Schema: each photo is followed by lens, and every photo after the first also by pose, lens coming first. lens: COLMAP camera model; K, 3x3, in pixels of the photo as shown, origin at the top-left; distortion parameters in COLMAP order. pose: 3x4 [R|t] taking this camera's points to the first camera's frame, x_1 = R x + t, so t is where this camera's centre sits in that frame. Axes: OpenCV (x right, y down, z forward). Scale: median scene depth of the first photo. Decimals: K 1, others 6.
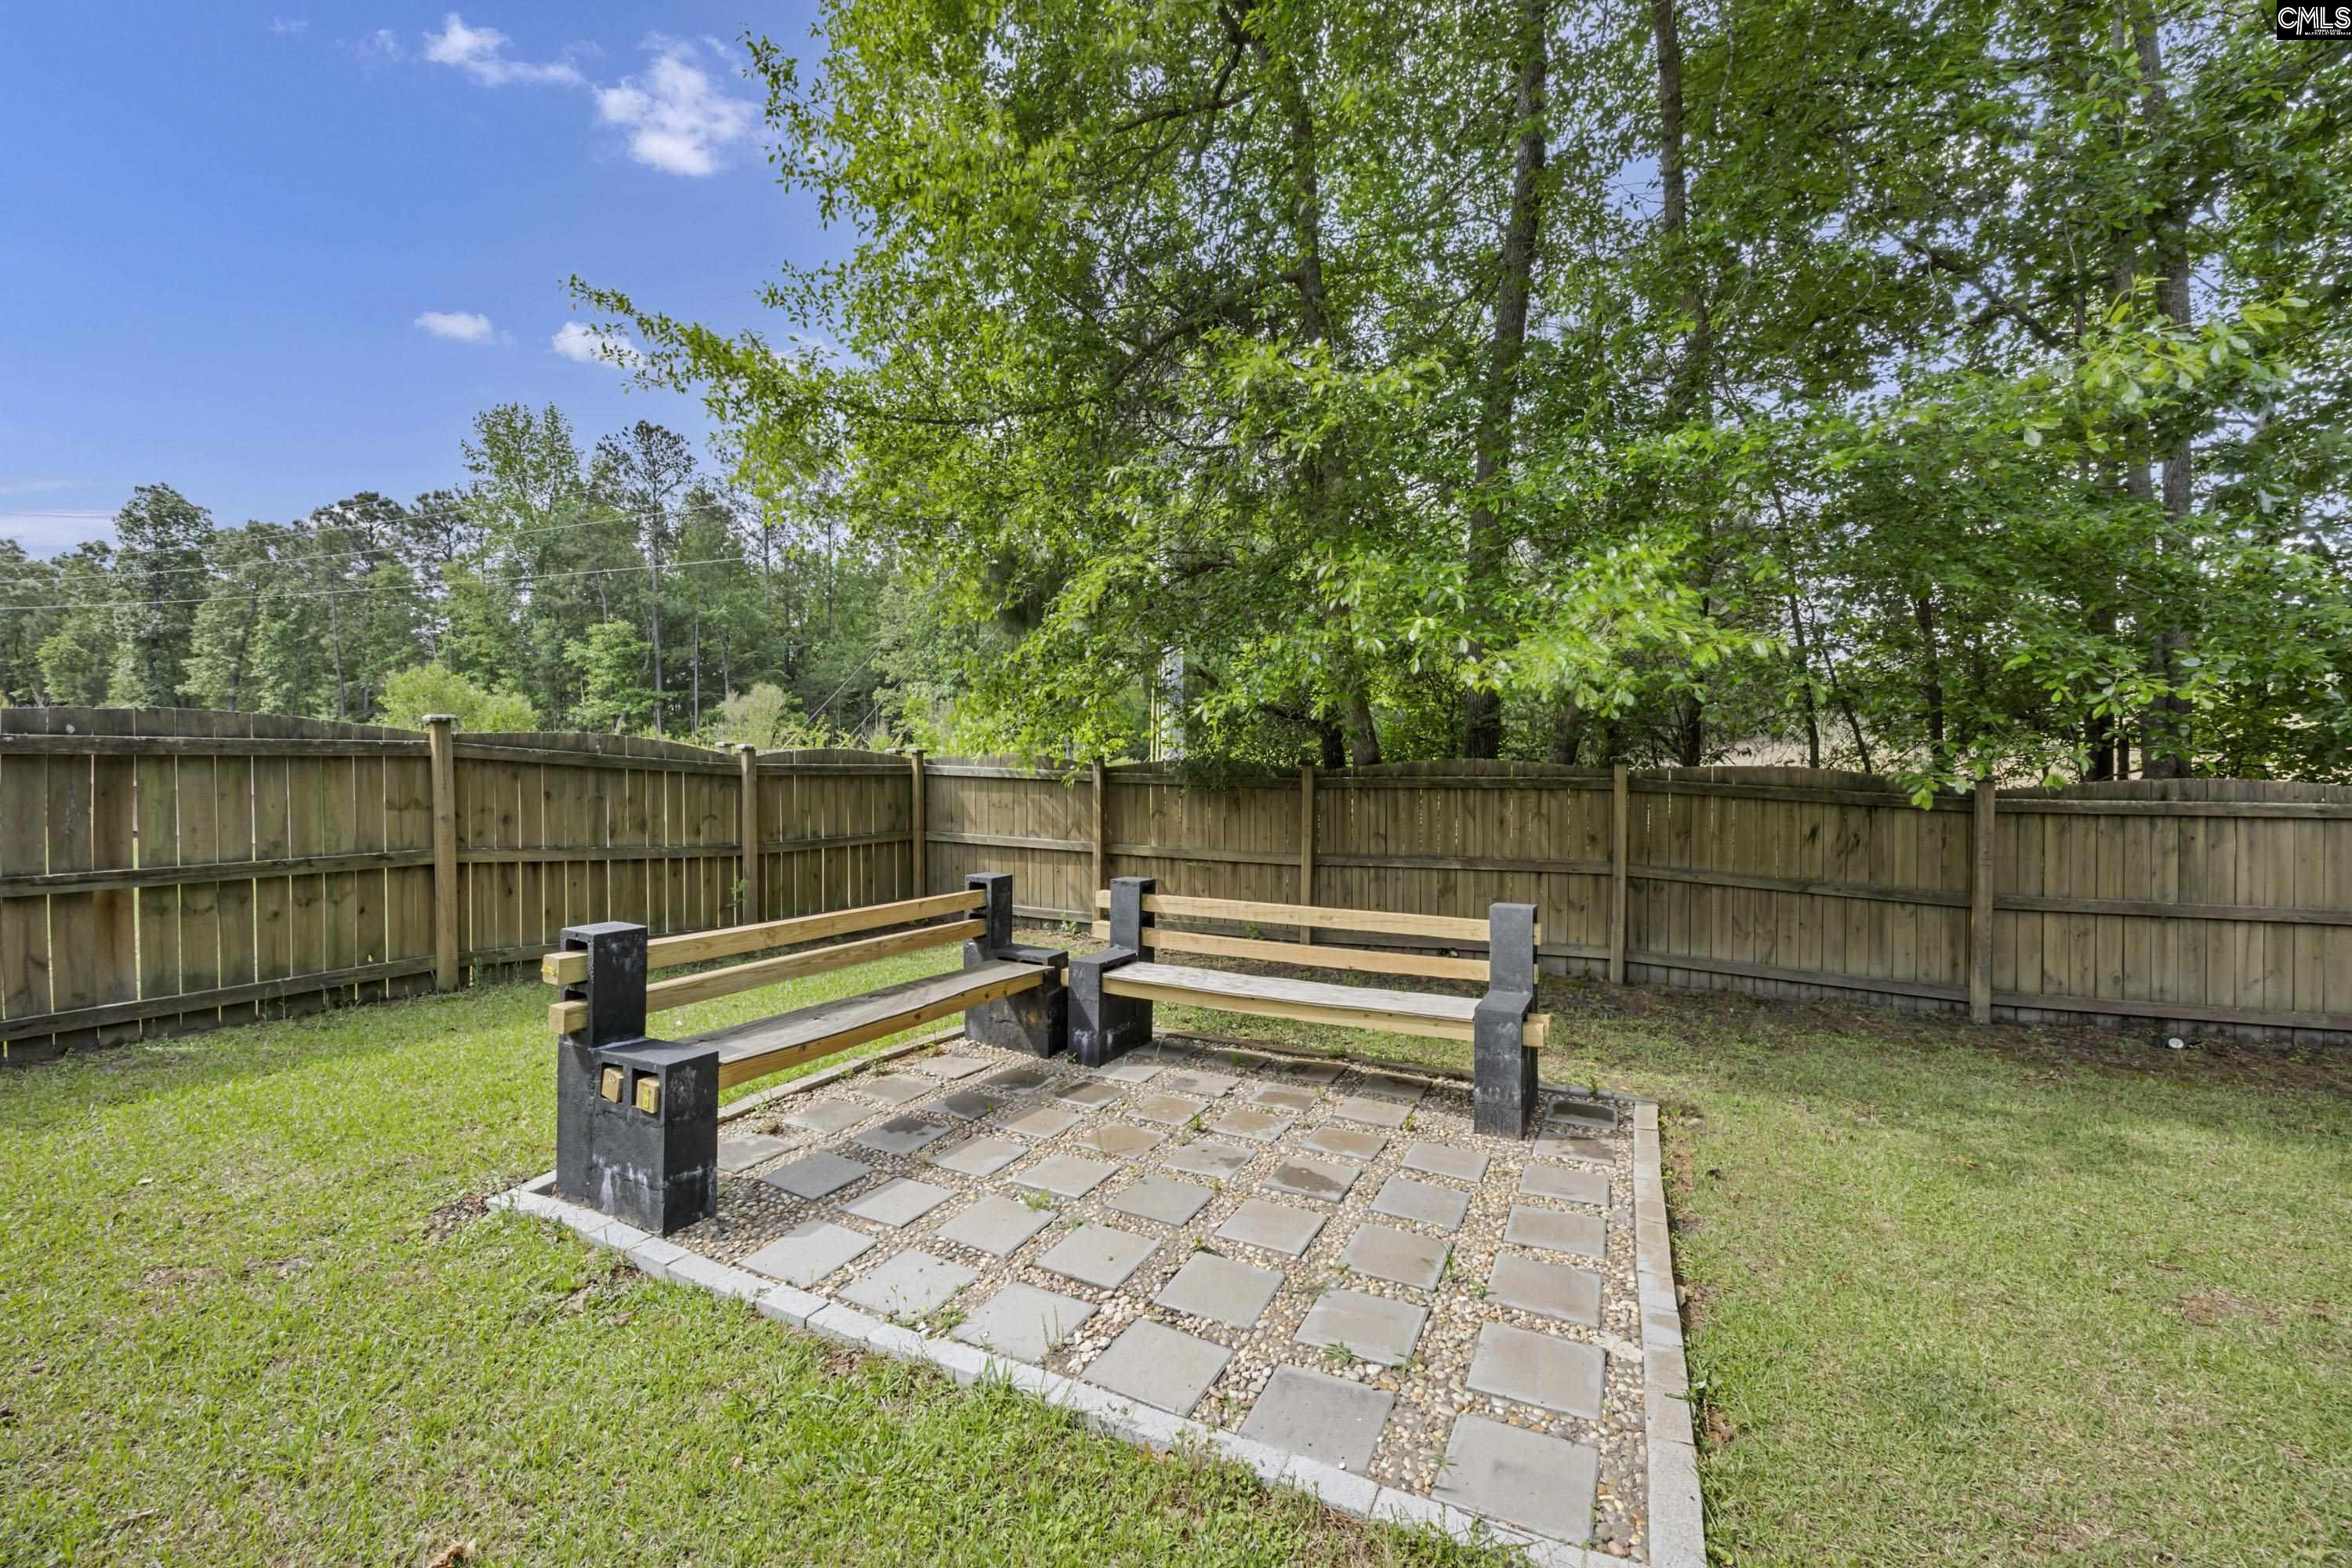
lens RADIAL K [[923.1, 0, 1176.0], [0, 923.1, 784.0], [0, 0, 1]] dist [-0.004724, -0.000020]
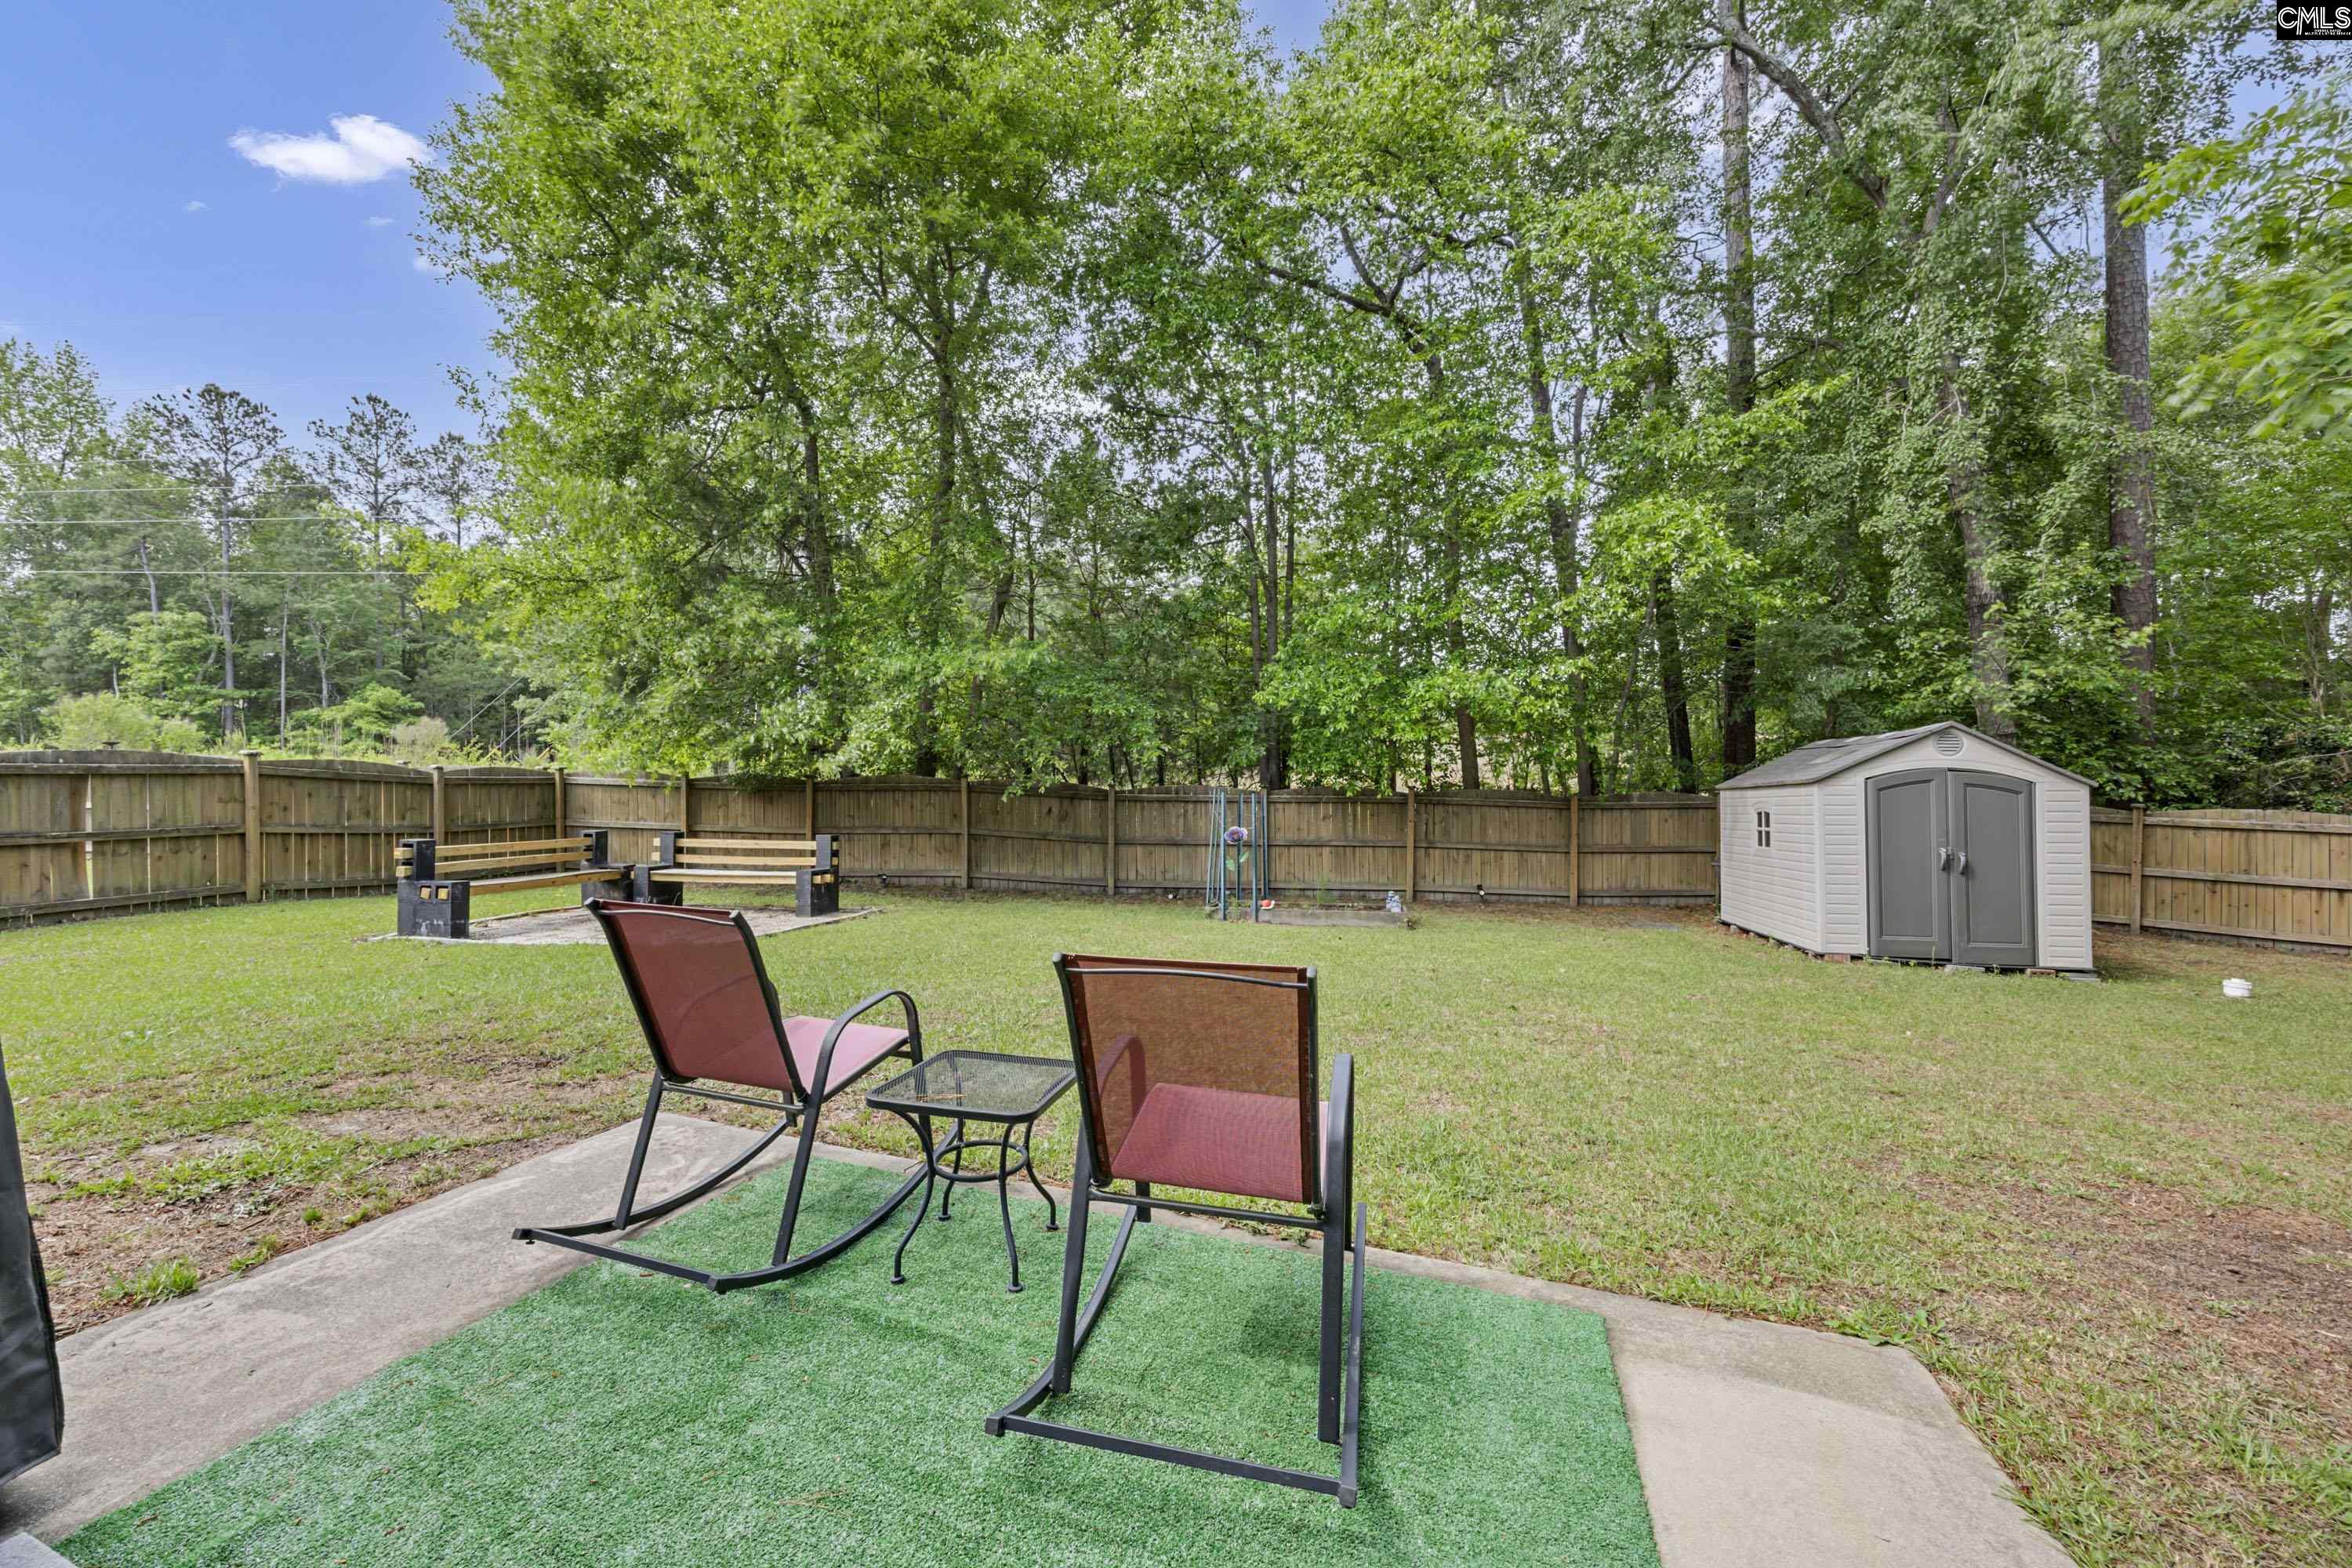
lens RADIAL K [[909.3, 0, 1183.4], [0, 909.3, 767.0], [0, 0, 1]] dist [-0.000679, -0.000024]
pose [[0.948685, 0.004969, 0.316183, 0.039156], [0.003639, 0.999639, -0.026630, 0.001174], [-0.316201, 0.026415, 0.948324, -0.131768]]
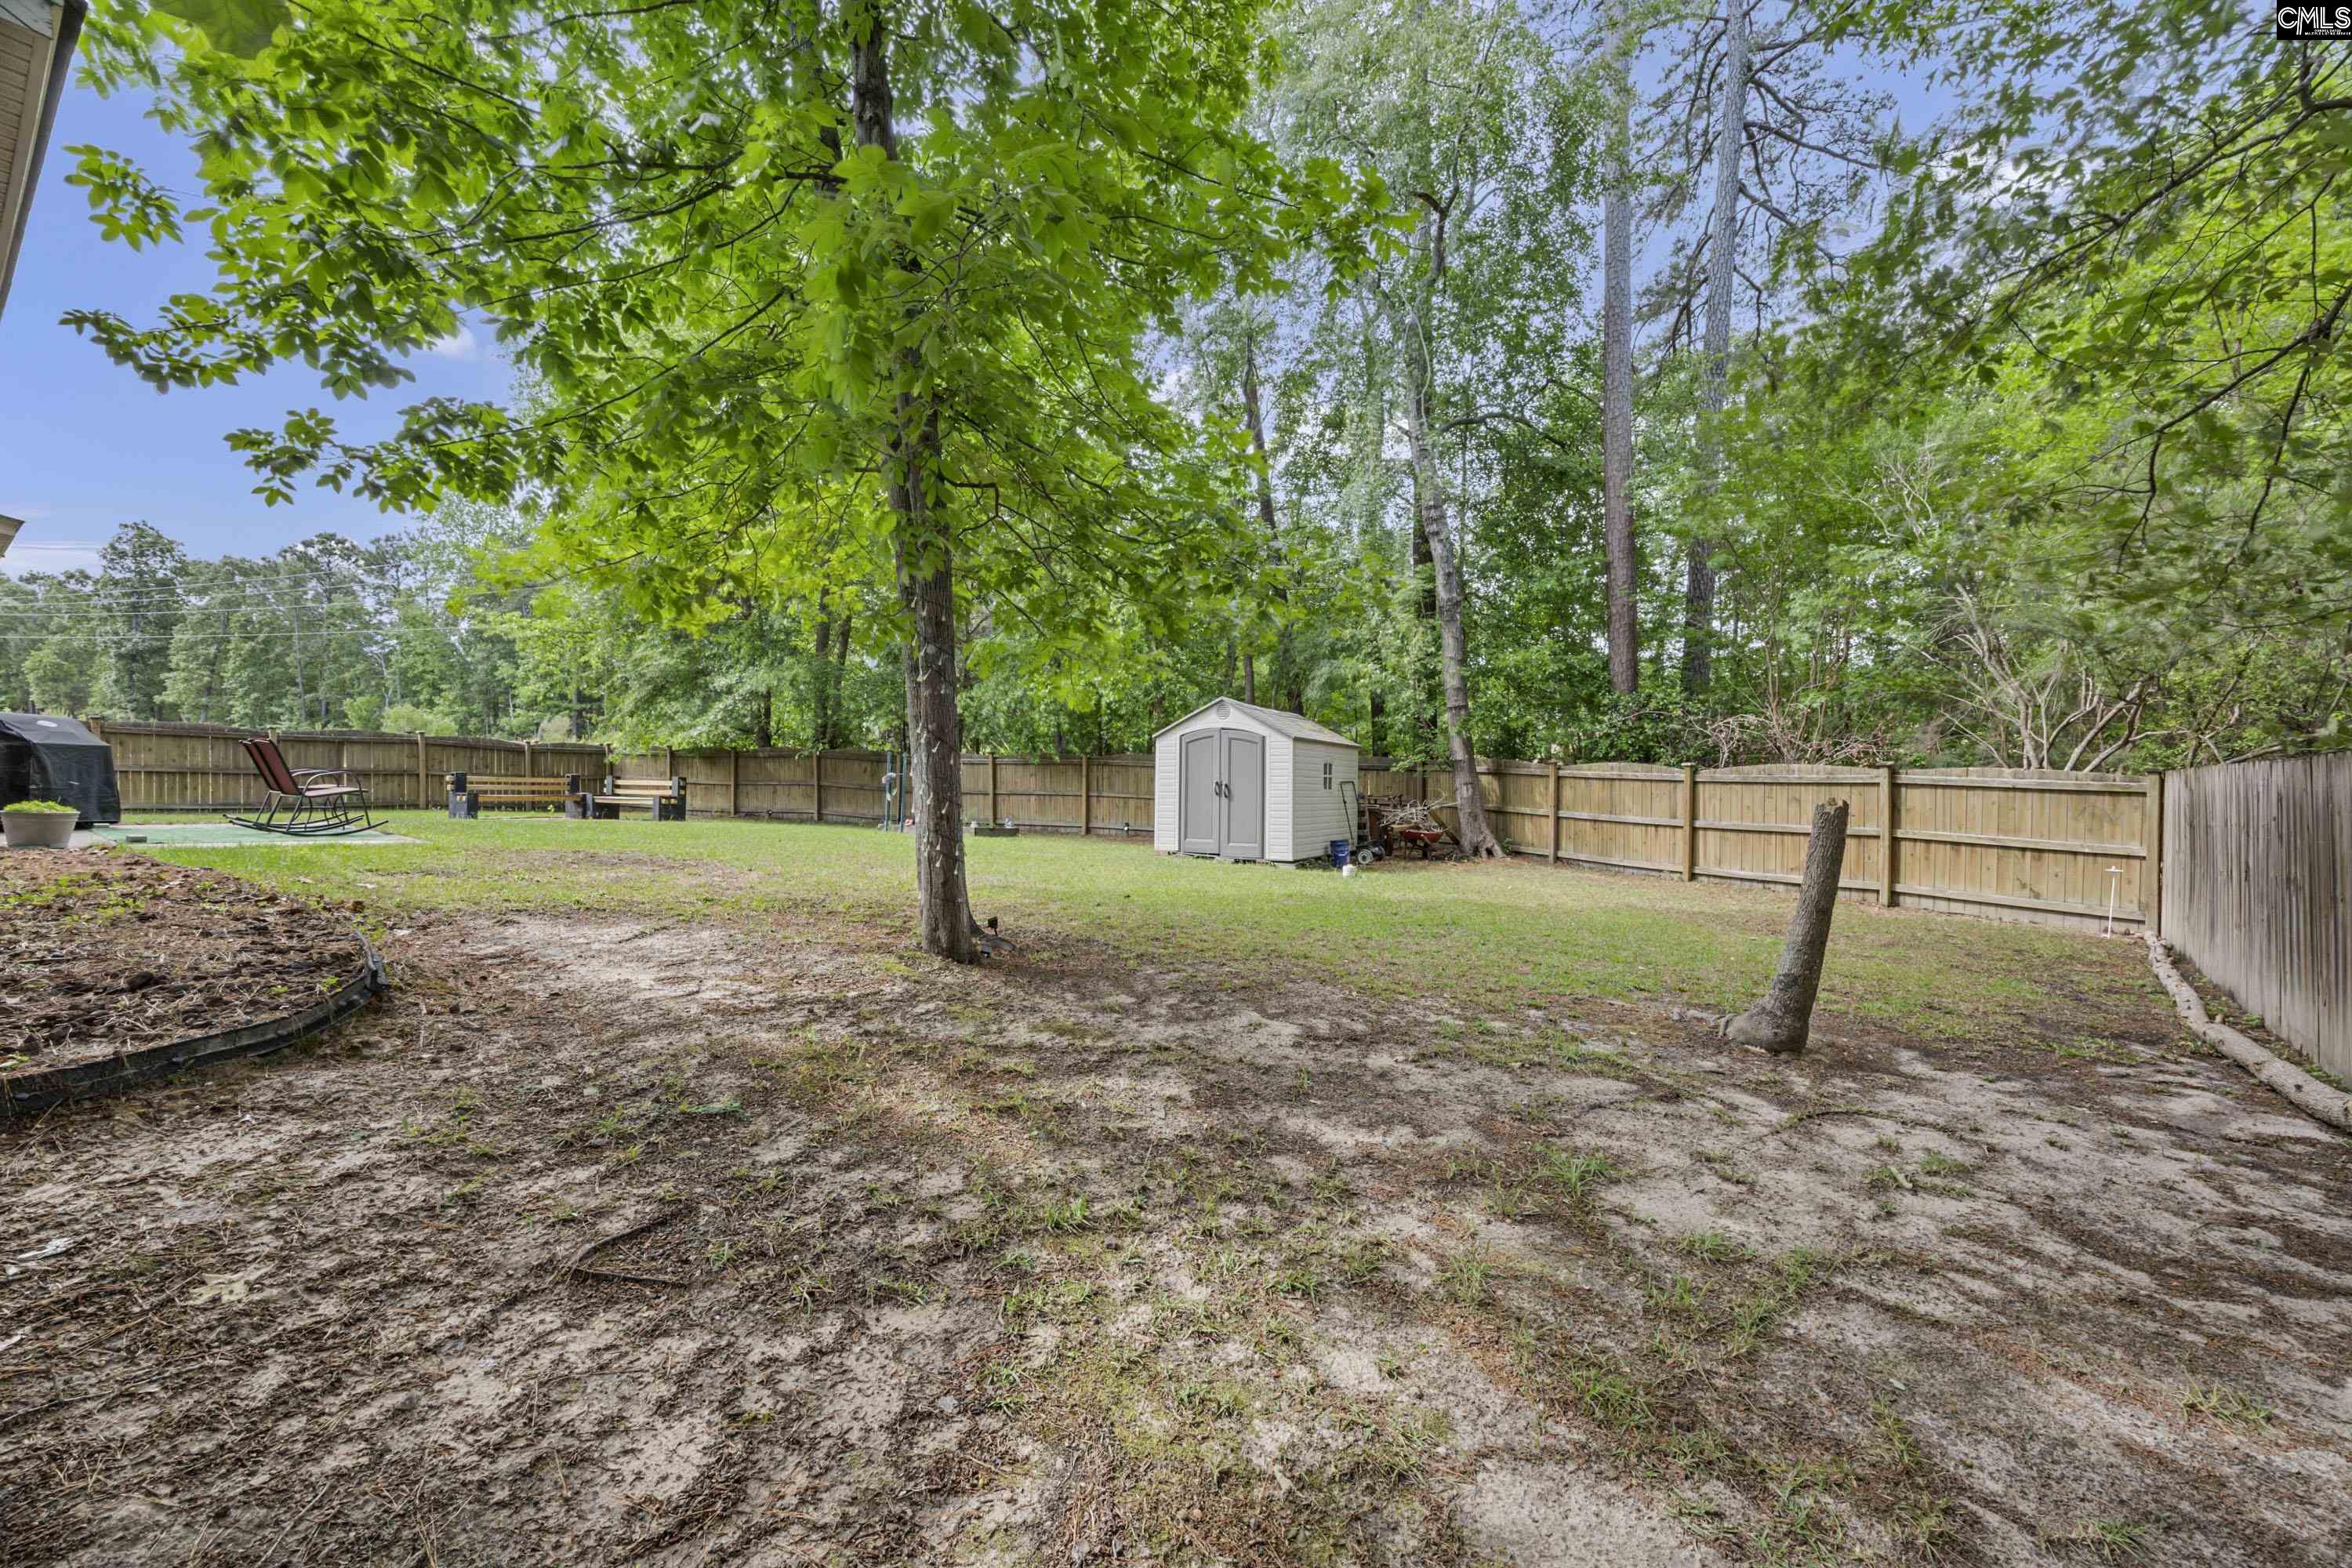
lens RADIAL K [[949.4, 0, 1176.0], [0, 949.4, 784.0], [0, 0, 1]] dist [0.001934, 0.000087]
pose [[0.999674, 0.001903, 0.025477, 0.206696], [-0.001696, 0.999966, -0.008125, 0.014984], [-0.025492, 0.008080, 0.999642, -0.282590]]
